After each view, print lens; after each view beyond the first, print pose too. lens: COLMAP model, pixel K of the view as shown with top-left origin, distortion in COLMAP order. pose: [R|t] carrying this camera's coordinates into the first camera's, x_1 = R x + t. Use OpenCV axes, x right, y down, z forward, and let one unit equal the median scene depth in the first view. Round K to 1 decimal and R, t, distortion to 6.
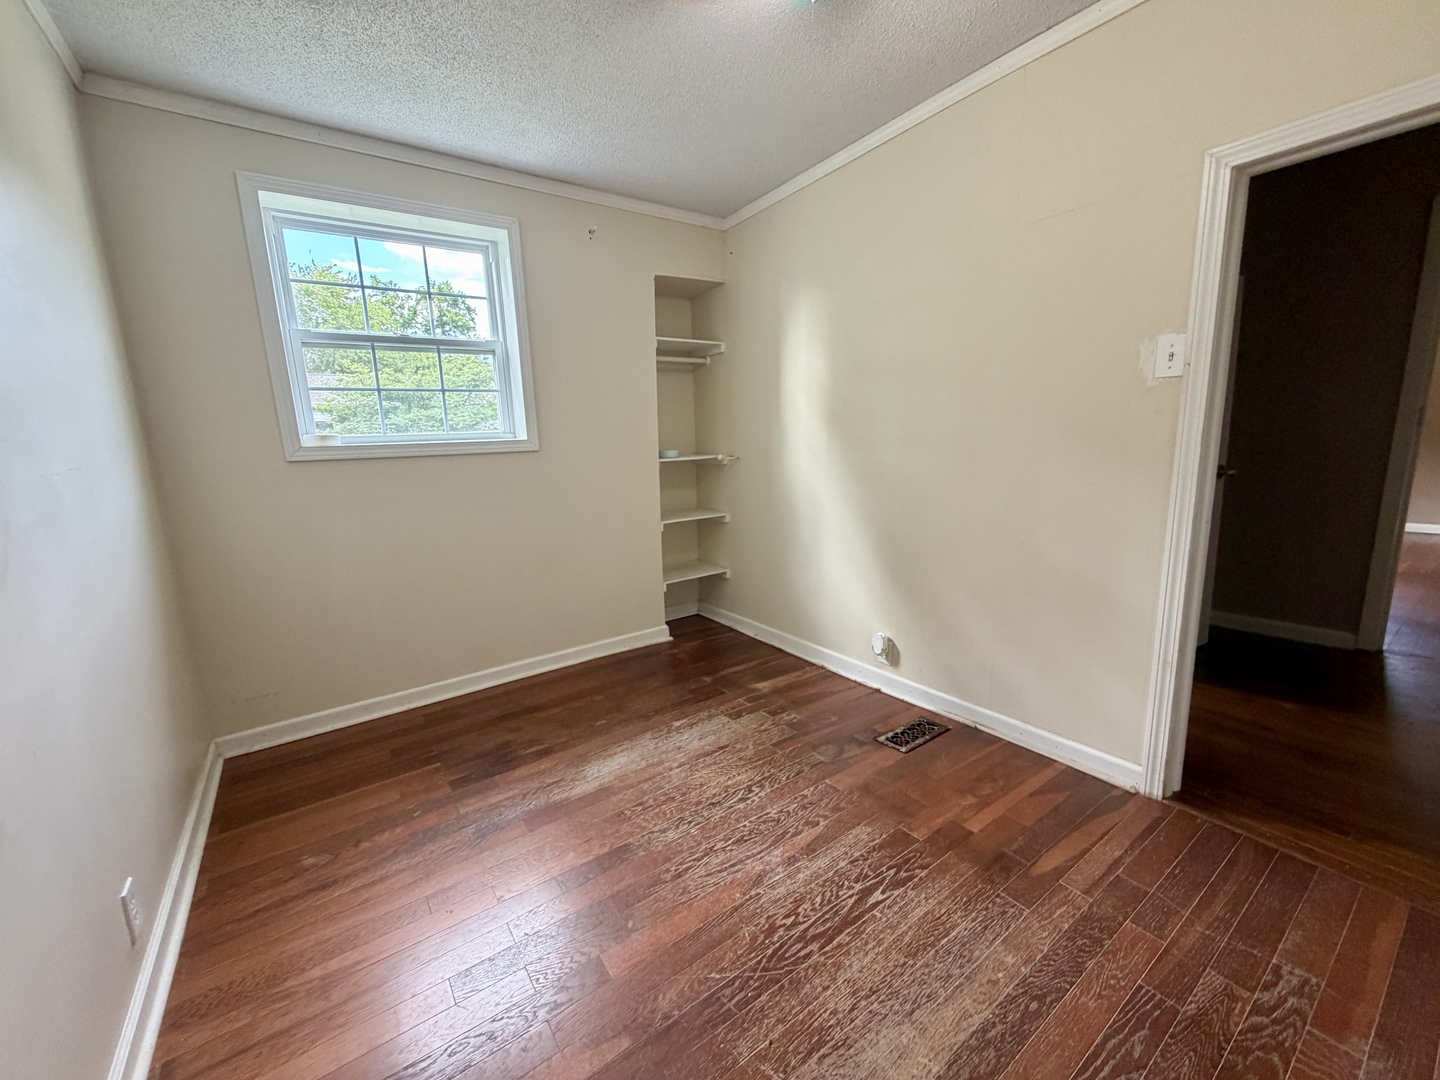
lens RADIAL K [[573.6, 0, 720.0], [0, 573.6, 540.0], [0, 0, 1]] dist [0.000602, -0.000284]
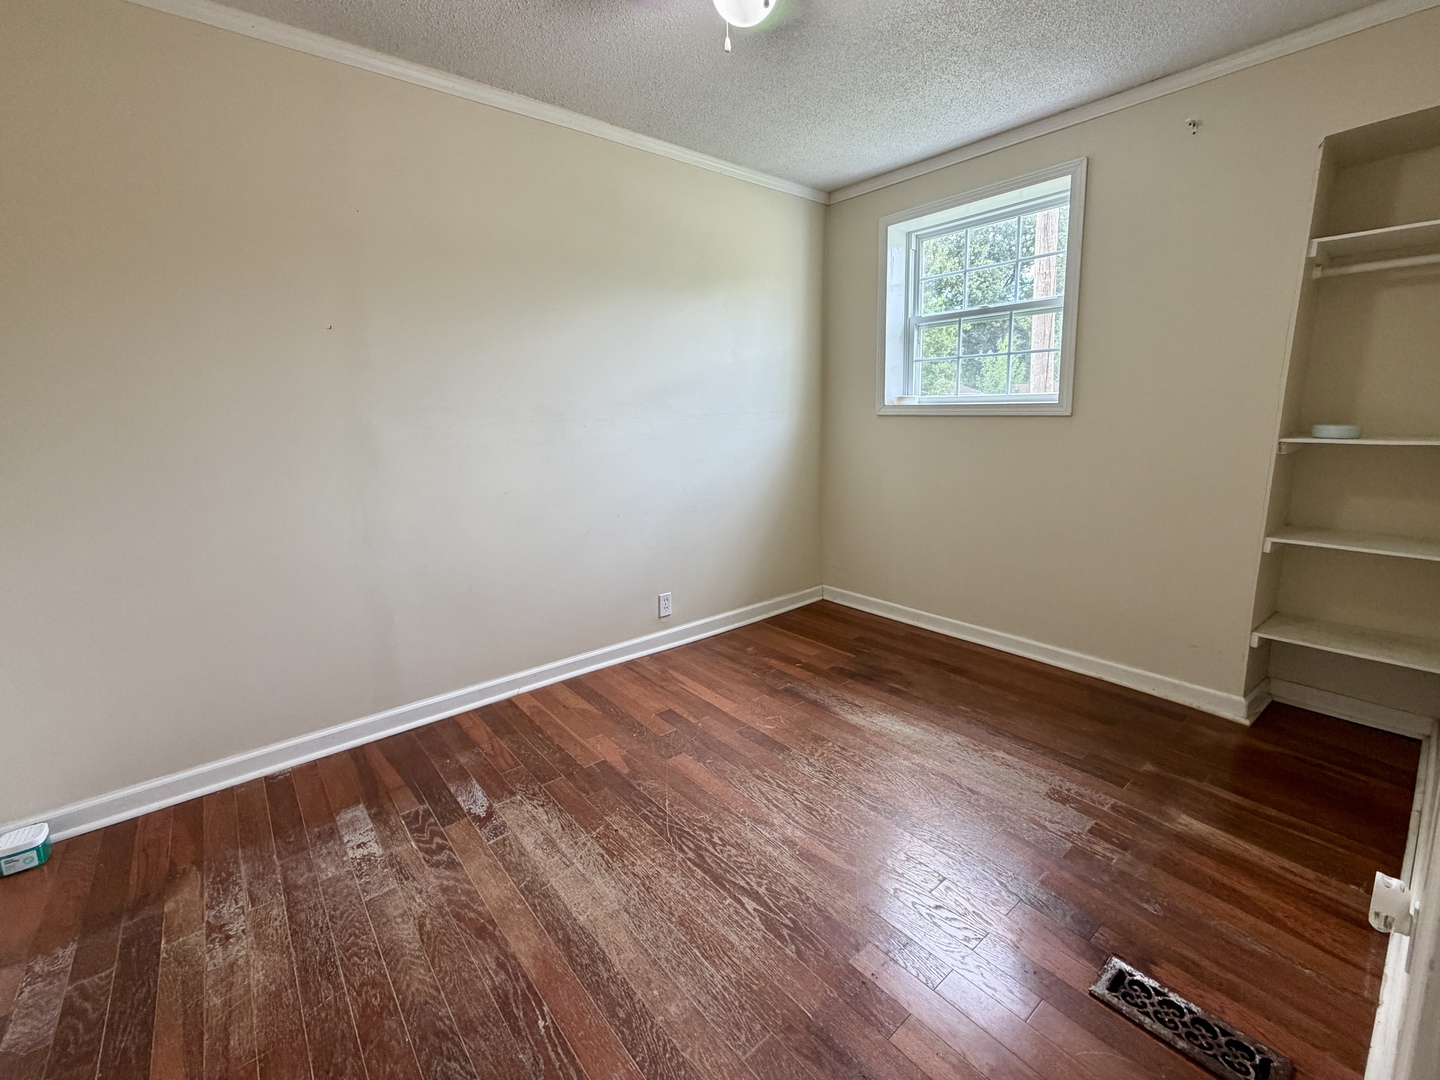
lens RADIAL K [[626.0, 0, 717.8], [0, 626.0, 501.3], [0, 0, 1]] dist [-0.000055, -0.000153]
pose [[0.068908, 0.180558, -0.981148, 0.976128], [-0.171037, 0.971062, 0.166689, -0.152647], [0.982852, 0.156327, 0.097797, 0.628797]]
